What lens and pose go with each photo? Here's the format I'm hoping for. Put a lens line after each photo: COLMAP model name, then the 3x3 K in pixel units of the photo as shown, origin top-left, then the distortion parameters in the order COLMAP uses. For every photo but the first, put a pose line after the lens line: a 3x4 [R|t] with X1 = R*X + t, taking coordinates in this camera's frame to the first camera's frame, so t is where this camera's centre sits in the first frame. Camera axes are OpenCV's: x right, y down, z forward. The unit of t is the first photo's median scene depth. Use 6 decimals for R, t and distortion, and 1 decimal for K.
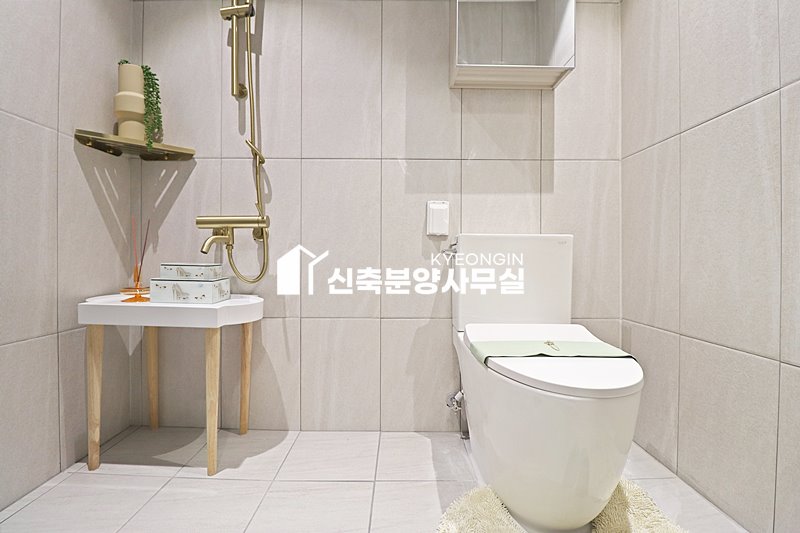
lens RADIAL K [[375.8, 0, 400.6], [0, 375.8, 264.2], [0, 0, 1]] dist [0.002770, -0.009612]
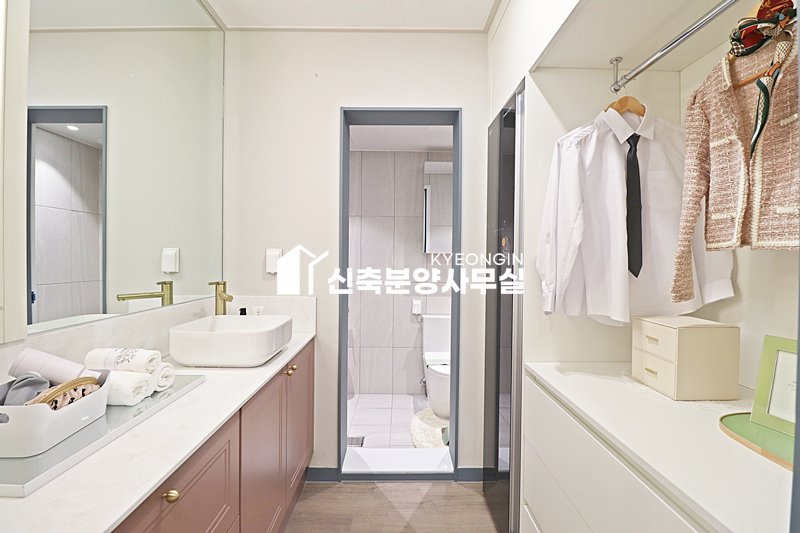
lens RADIAL K [[375.8, 0, 398.5], [0, 375.8, 265.3], [0, 0, 1]] dist [0.002770, -0.009612]
pose [[0.999966, 0.006324, -0.005240, -0.007997], [-0.006347, 0.999970, -0.004401, -0.390996], [0.005212, 0.004434, 0.999977, -1.475892]]
